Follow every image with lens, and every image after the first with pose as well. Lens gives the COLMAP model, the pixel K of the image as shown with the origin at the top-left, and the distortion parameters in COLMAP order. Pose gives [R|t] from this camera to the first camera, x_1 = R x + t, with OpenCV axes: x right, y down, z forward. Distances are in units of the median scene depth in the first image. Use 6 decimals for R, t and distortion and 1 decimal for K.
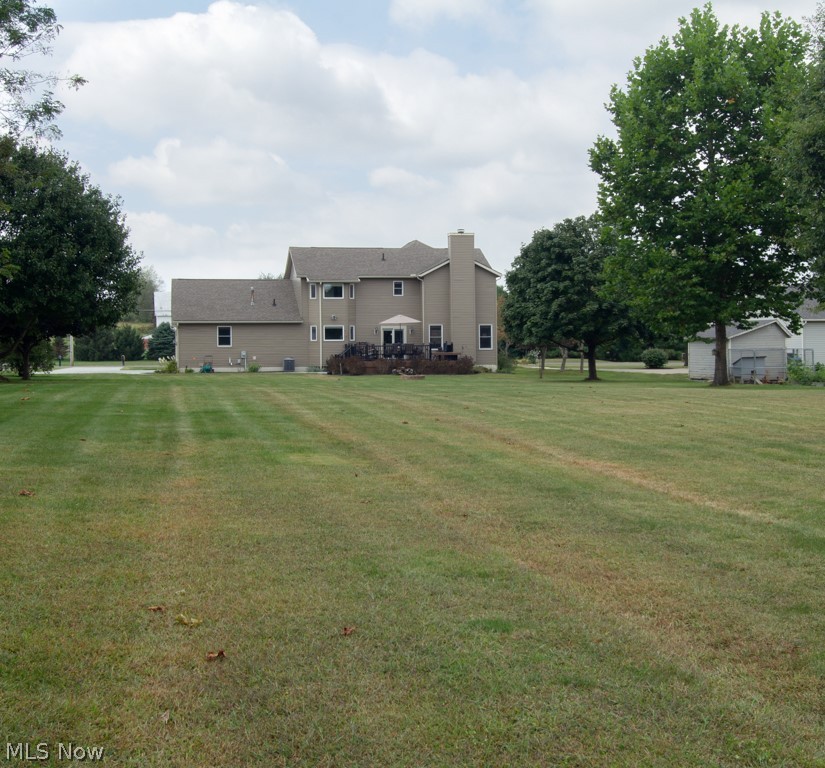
lens RADIAL K [[955.2, 0, 412.5], [0, 955.2, 384.0], [0, 0, 1]] dist [0.000146, 0.000471]
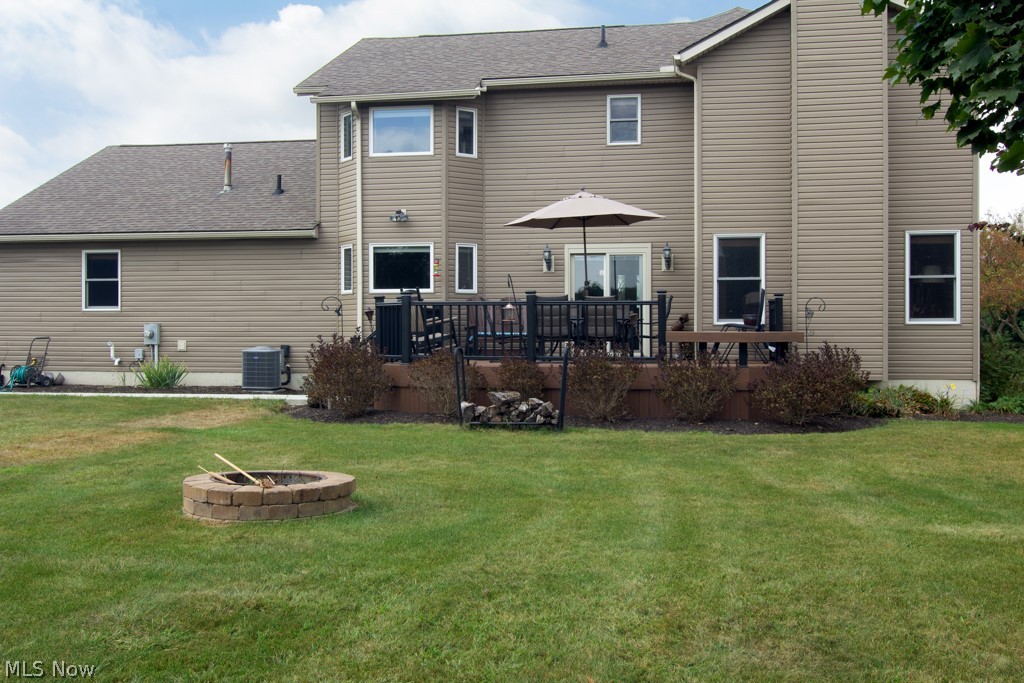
lens RADIAL K [[1080.8, 0, 512.0], [0, 1080.8, 341.5], [0, 0, 1]] dist [0.071677, -0.000136]
pose [[0.950068, 0.009184, -0.311908, 0.061448], [-0.017306, 0.999579, -0.023284, -0.021629], [0.311563, 0.027519, 0.949827, 0.678679]]
